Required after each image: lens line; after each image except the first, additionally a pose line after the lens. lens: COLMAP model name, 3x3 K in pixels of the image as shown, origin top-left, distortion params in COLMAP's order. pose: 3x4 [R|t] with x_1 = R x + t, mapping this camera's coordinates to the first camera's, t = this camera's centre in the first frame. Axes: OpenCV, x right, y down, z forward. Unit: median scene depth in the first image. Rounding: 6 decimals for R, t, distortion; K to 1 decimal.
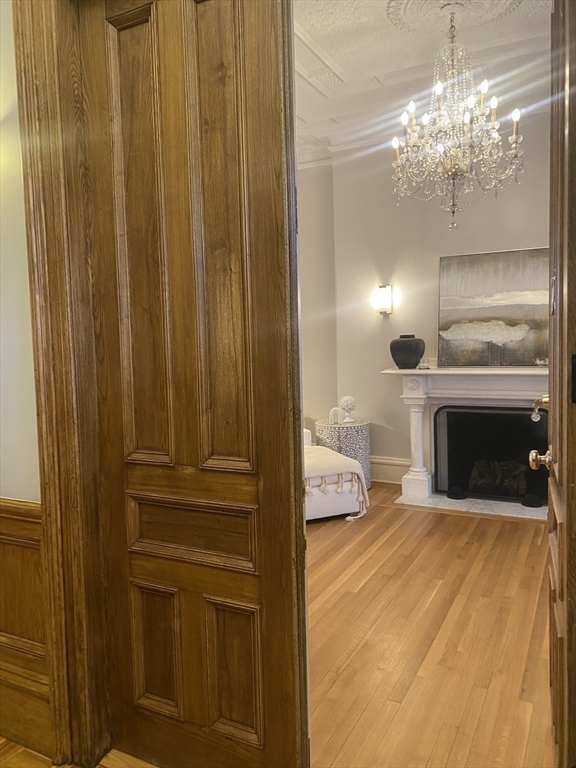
lens RADIAL K [[574.4, 0, 287.1], [0, 574.4, 379.7], [0, 0, 1]] dist [-0.000797, -0.001139]
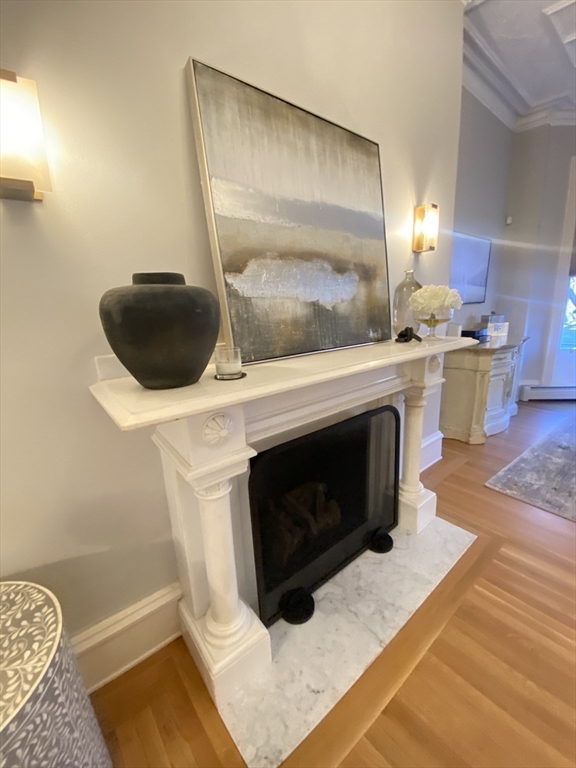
lens RADIAL K [[317.6, 0, 290.1], [0, 317.6, 381.5], [0, 0, 1]] dist [0.000965, -0.002163]
pose [[0.363821, -0.202969, 0.909086, 0.074801], [0.087395, 0.979104, 0.183626, -0.050415], [-0.927360, 0.012643, 0.373957, 0.907291]]
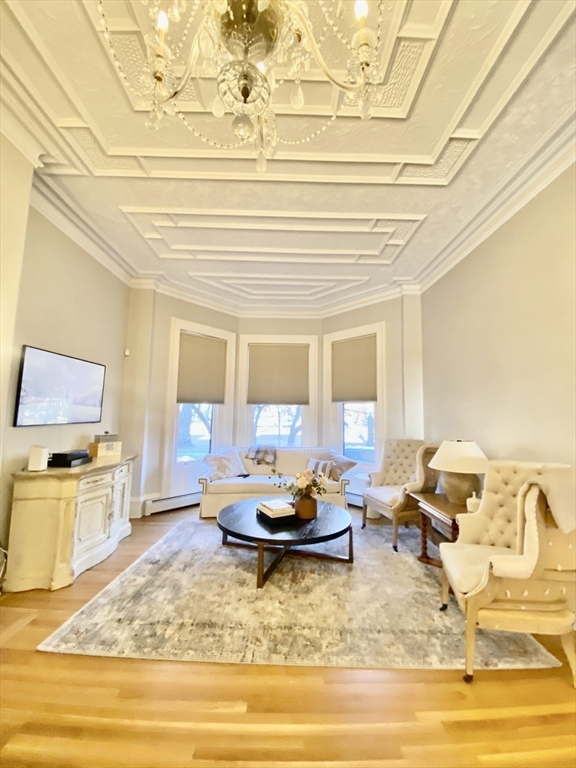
lens RADIAL K [[317.6, 0, 291.3], [0, 317.6, 384.3], [0, 0, 1]] dist [0.000965, -0.002163]
pose [[-0.488980, 0.097891, 0.866785, 0.066166], [0.053007, 0.995181, -0.082489, -0.058774], [-0.870683, 0.005610, -0.491812, 0.738497]]
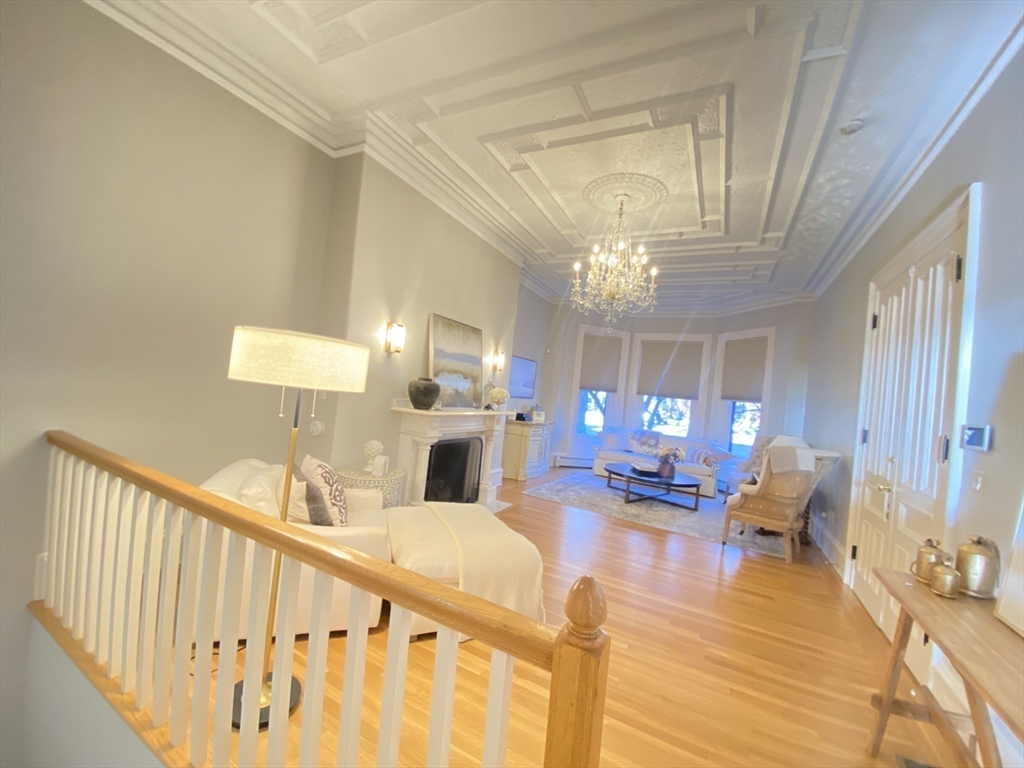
lens RADIAL K [[423.5, 0, 496.1], [0, 423.5, 373.1], [0, 0, 1]] dist [0.000965, -0.002163]
pose [[-0.000349, 0.063667, 0.997971, -0.613398], [-0.040437, 0.997154, -0.063629, -0.043464], [-0.999182, -0.040378, 0.002227, 0.898967]]
